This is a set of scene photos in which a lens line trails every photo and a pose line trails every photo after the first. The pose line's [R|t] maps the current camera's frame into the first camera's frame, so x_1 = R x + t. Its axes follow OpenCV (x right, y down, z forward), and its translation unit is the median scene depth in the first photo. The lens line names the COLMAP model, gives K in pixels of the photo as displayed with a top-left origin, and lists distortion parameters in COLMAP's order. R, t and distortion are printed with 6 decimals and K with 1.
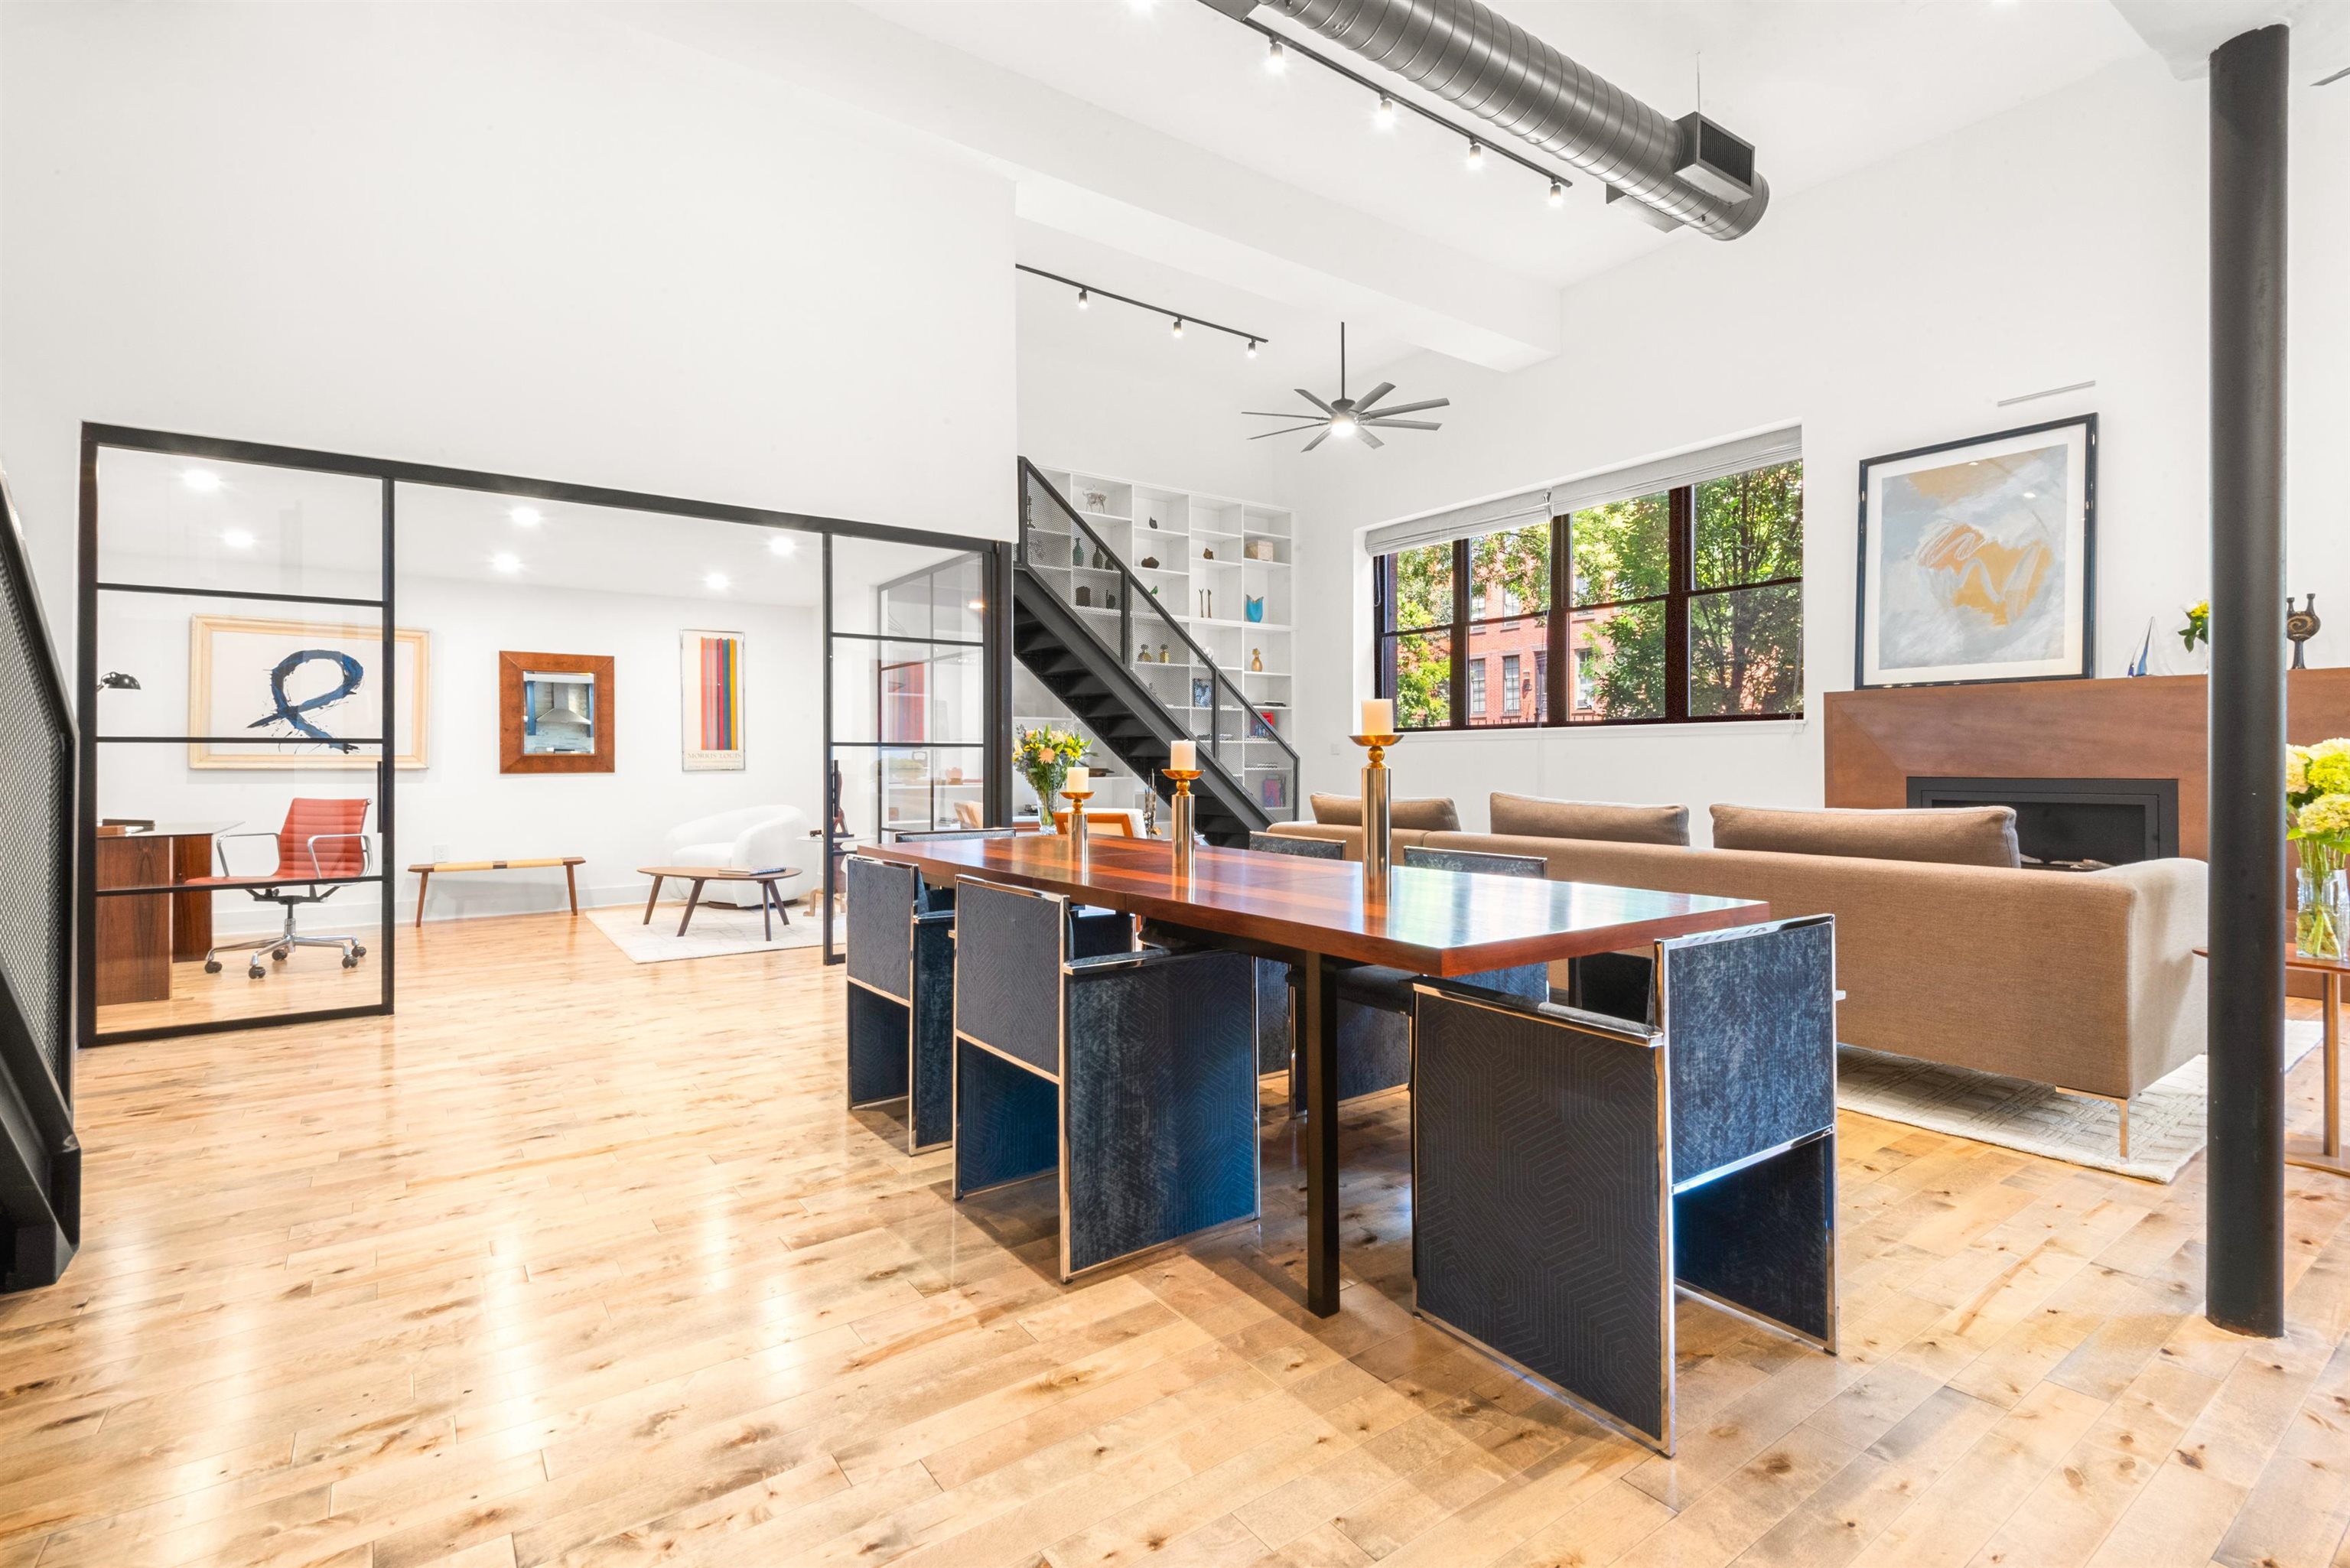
lens RADIAL K [[1071.4, 0, 1178.9], [0, 1071.4, 770.5], [0, 0, 1]] dist [0.028420, -0.016015]
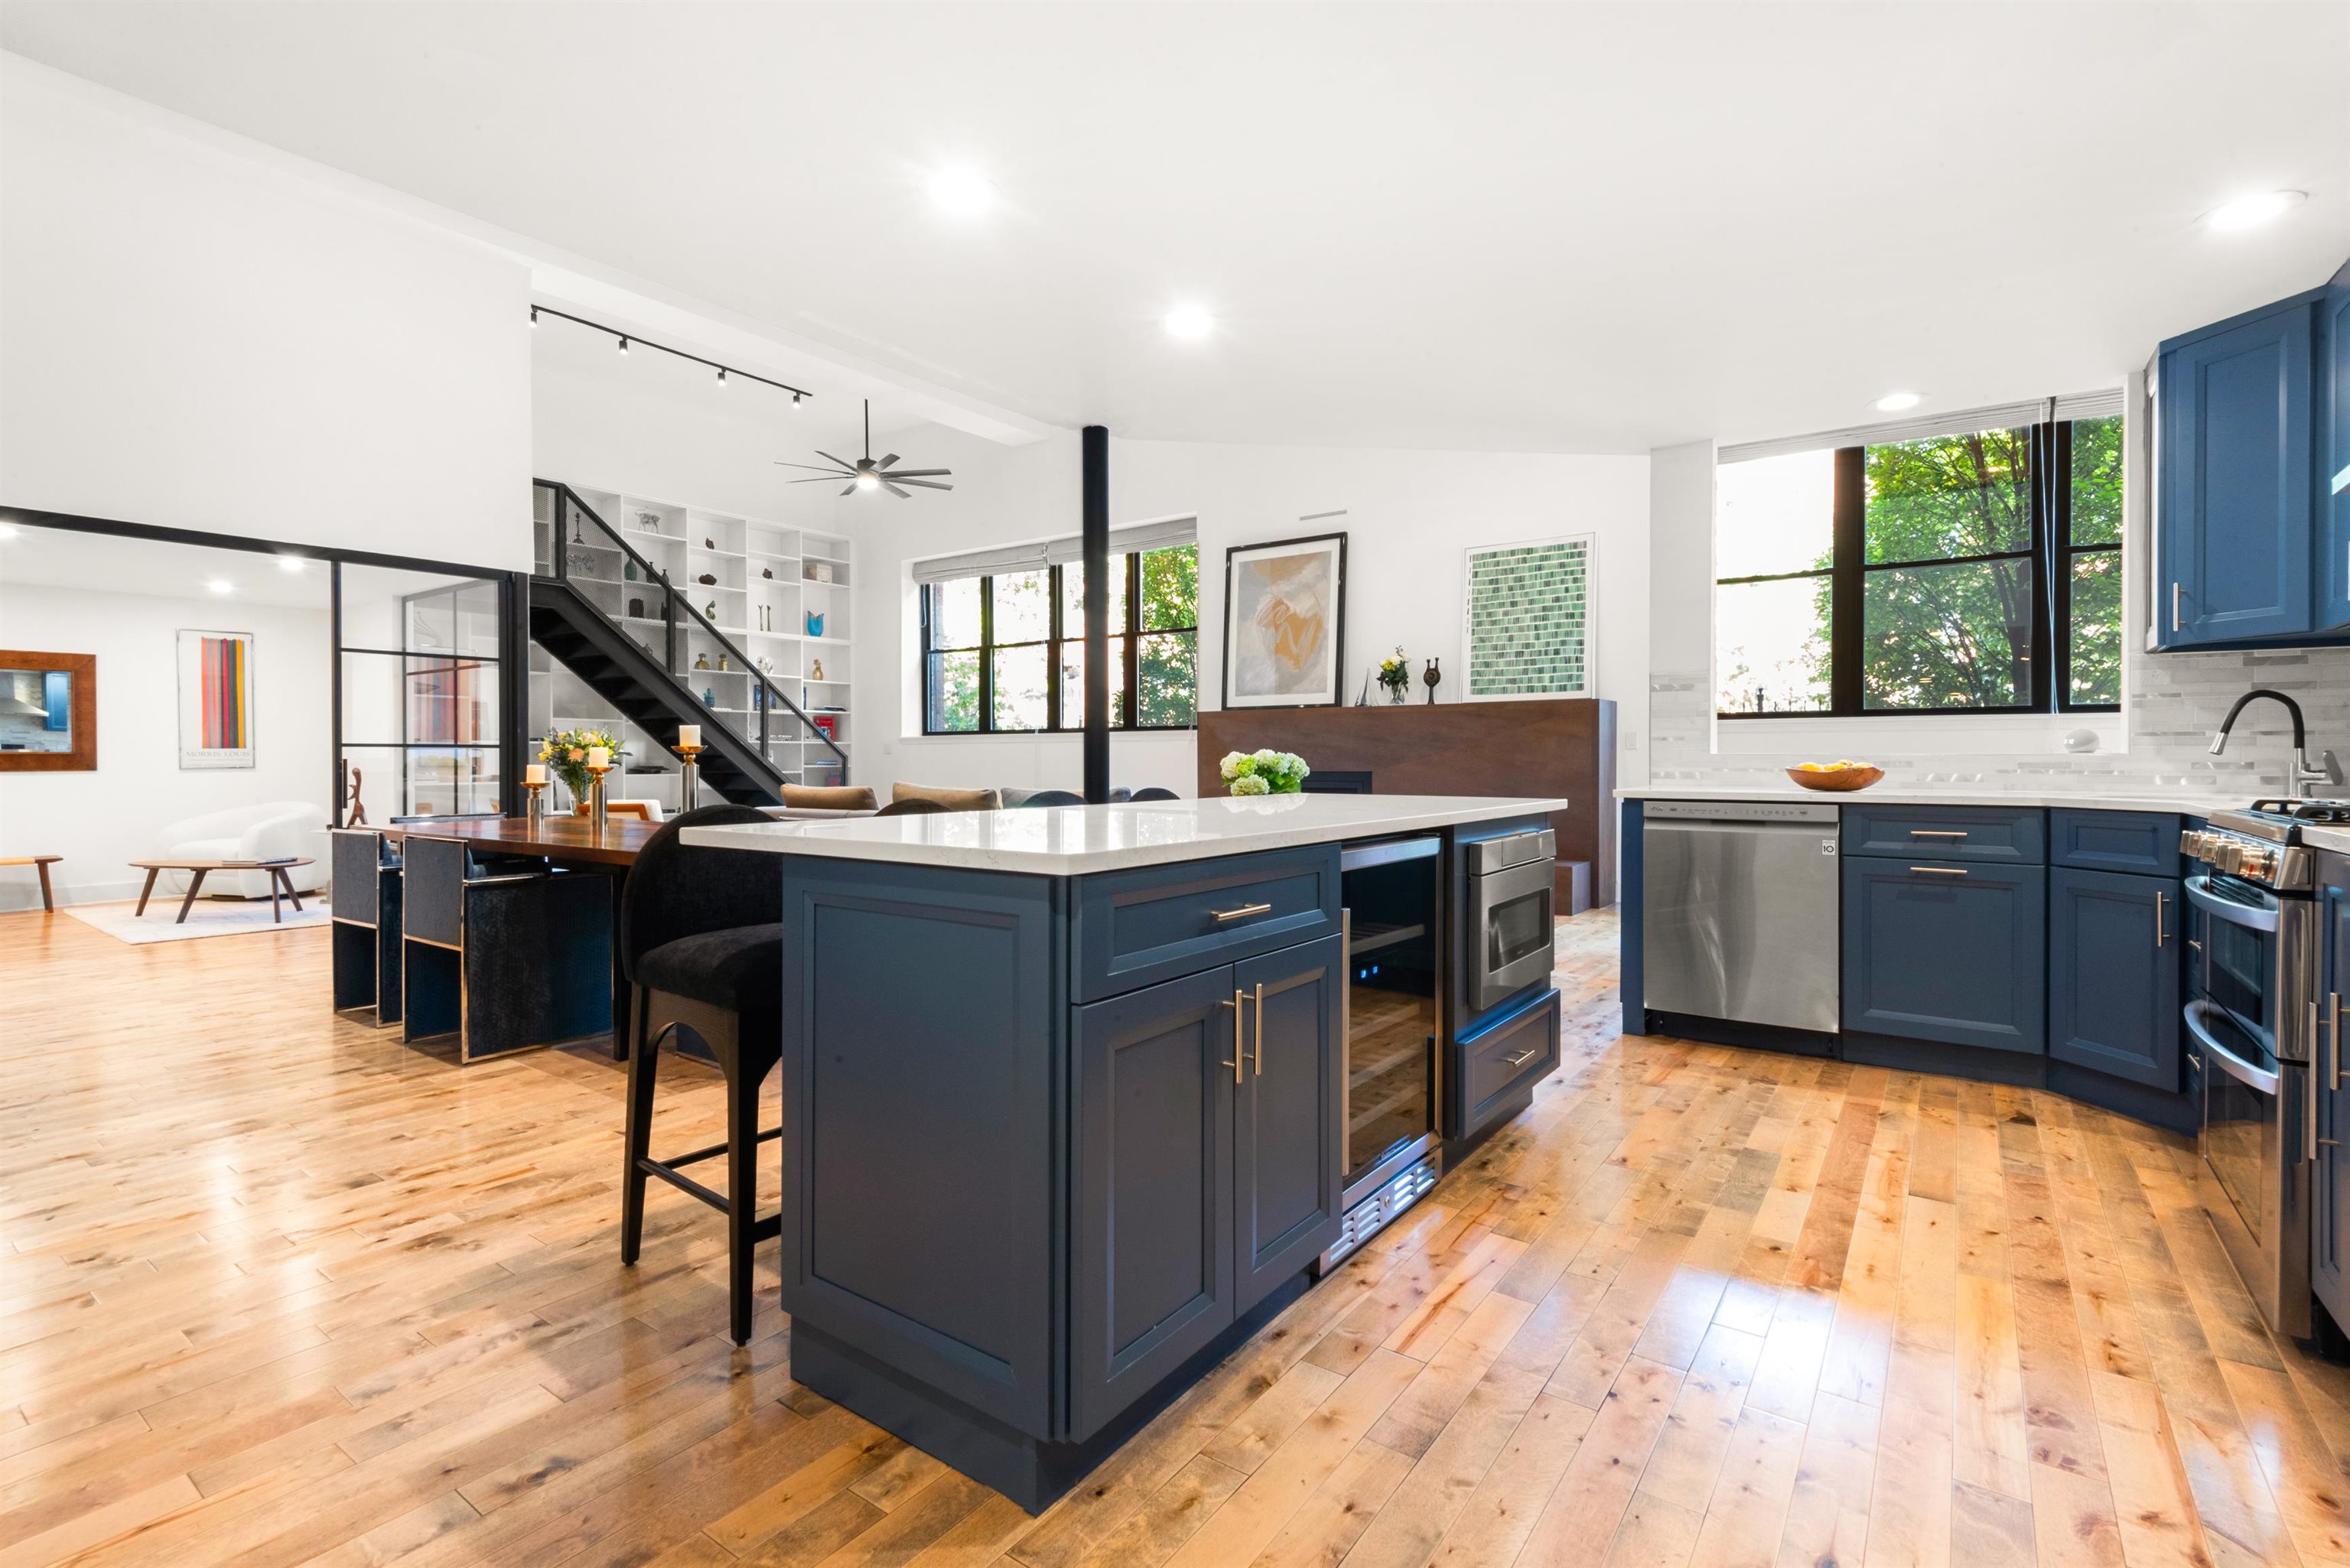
lens RADIAL K [[1071.4, 0, 1185.1], [0, 1071.4, 771.4], [0, 0, 1]] dist [0.028420, -0.016015]
pose [[0.949852, -0.002446, 0.312689, 0.141094], [0.001360, 0.999992, 0.003690, 0.000492], [-0.312696, -0.003080, 0.949848, -0.315558]]
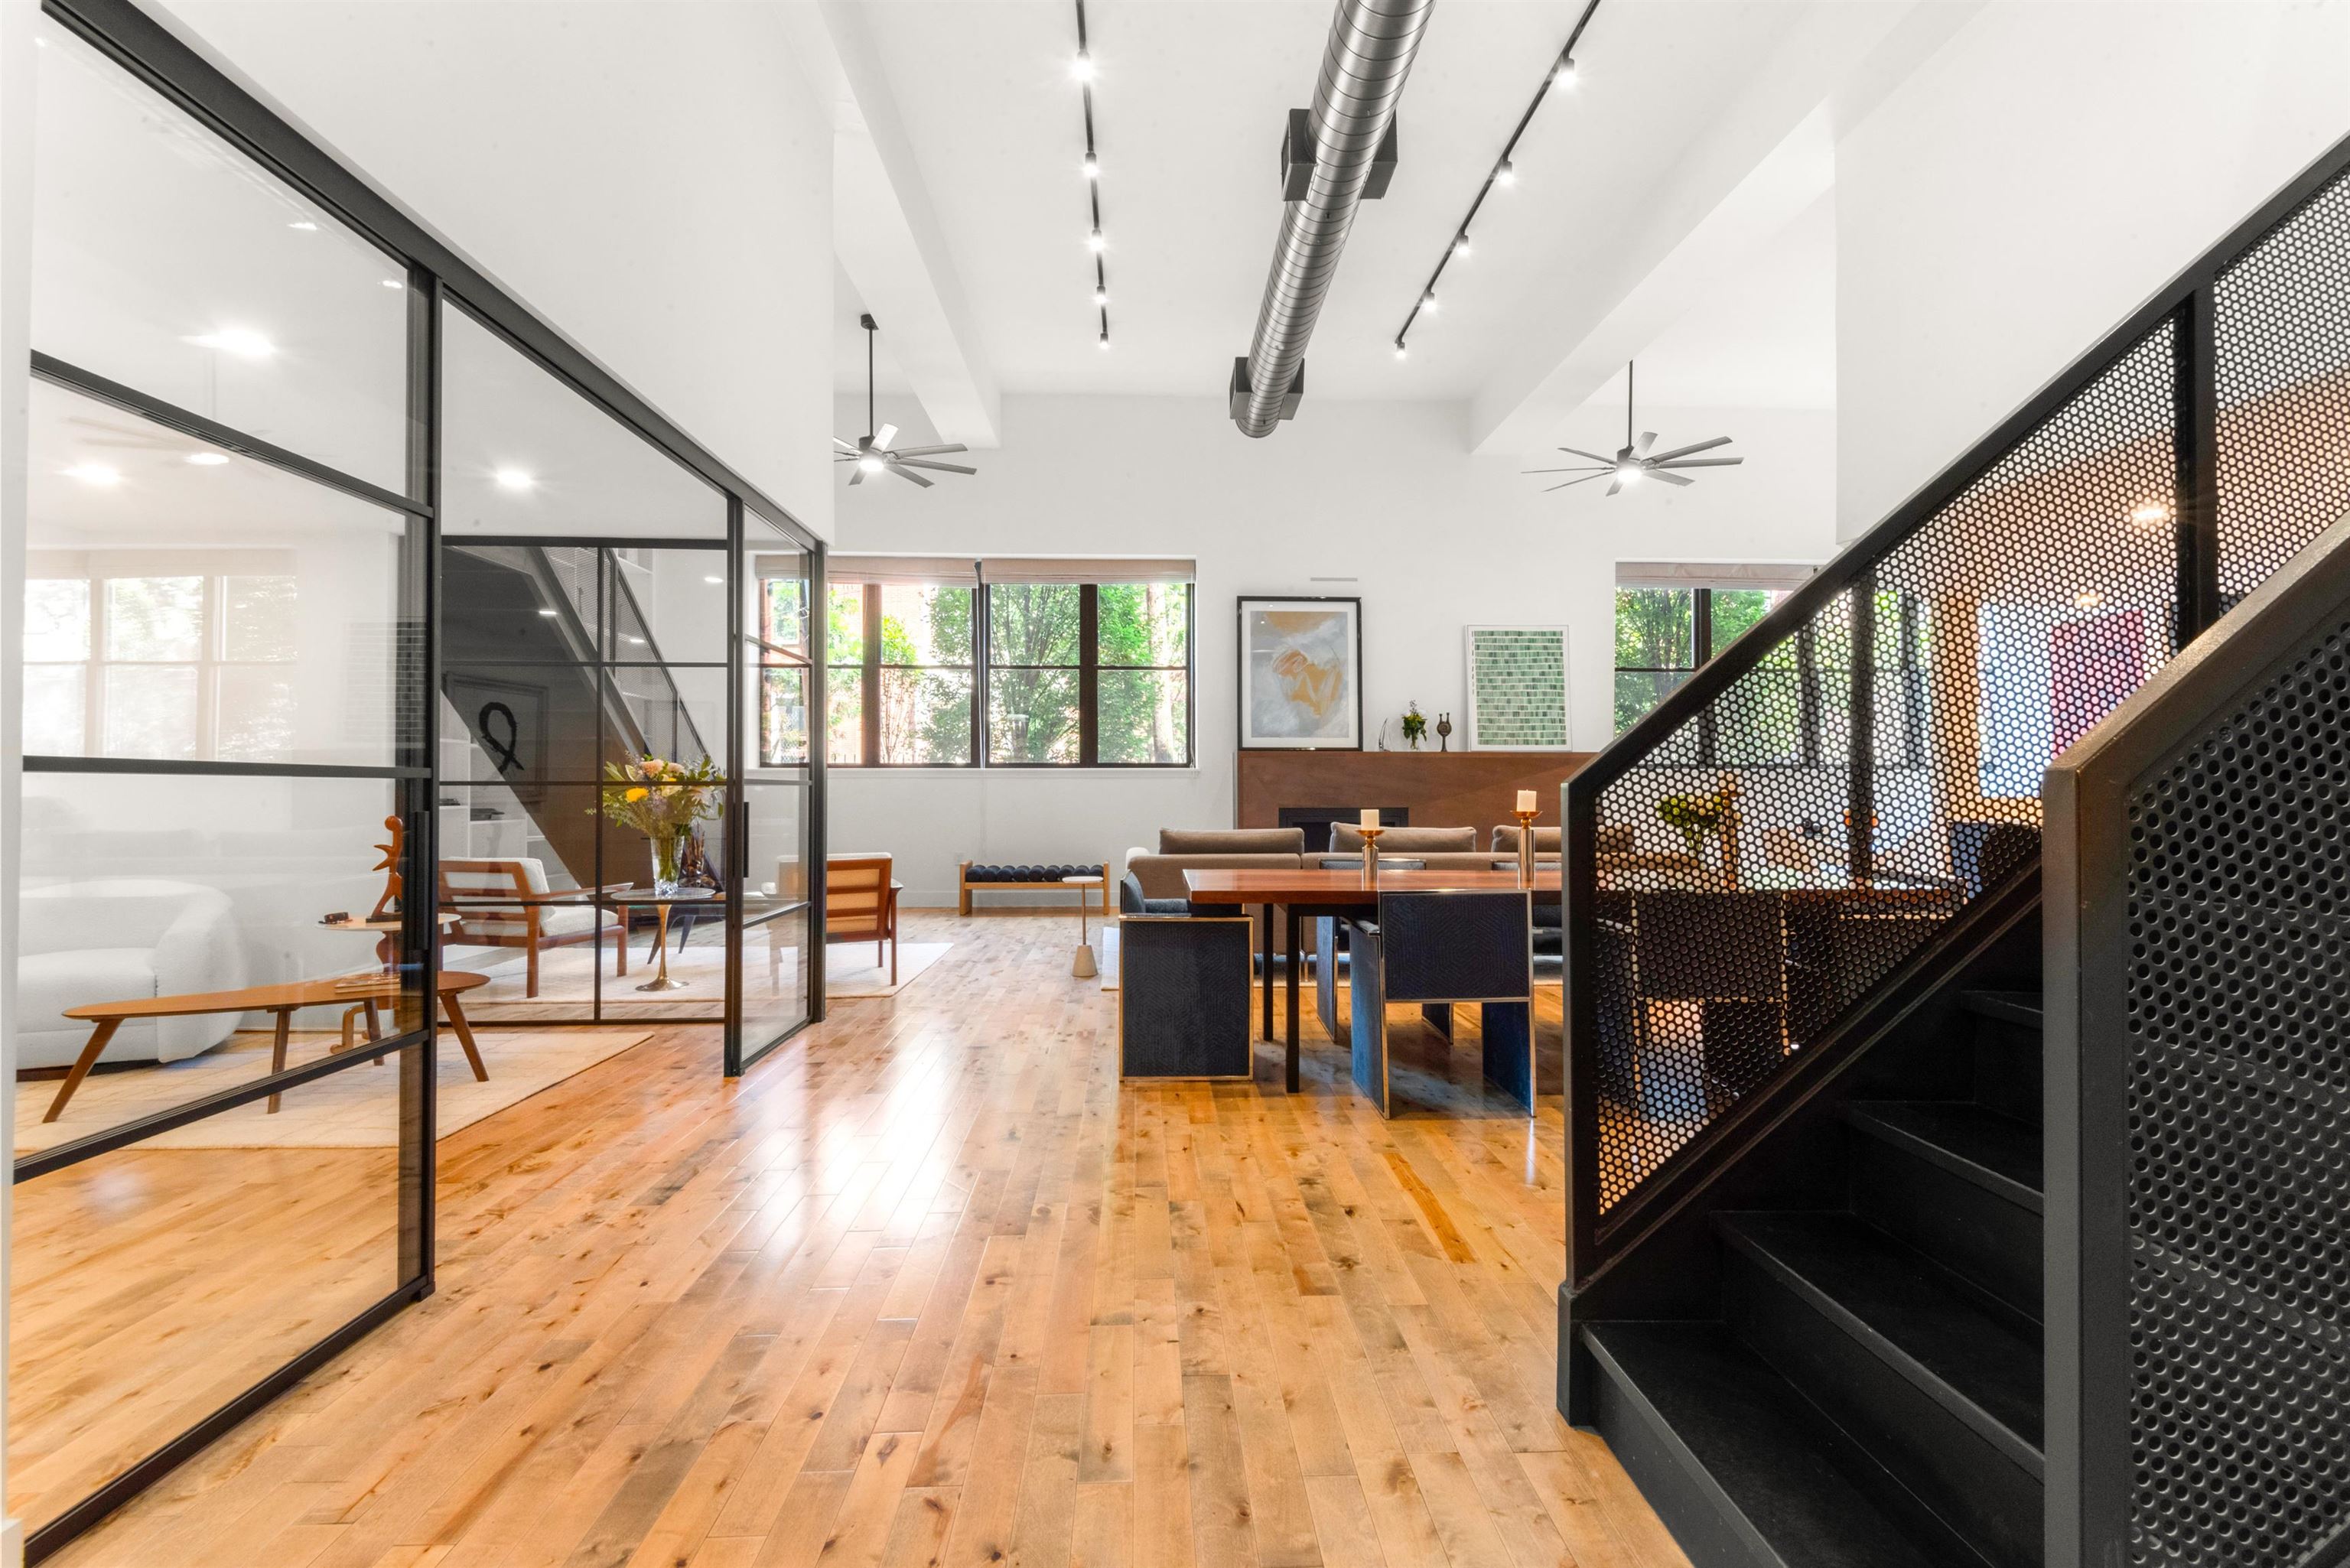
lens RADIAL K [[1071.4, 0, 1158.2], [0, 1071.4, 794.9], [0, 0, 1]] dist [0.028420, -0.016015]
pose [[0.543664, 0.003421, 0.839296, -0.665048], [0.008117, 0.999923, -0.009334, -0.000909], [-0.839264, 0.011887, 0.543595, 0.298142]]
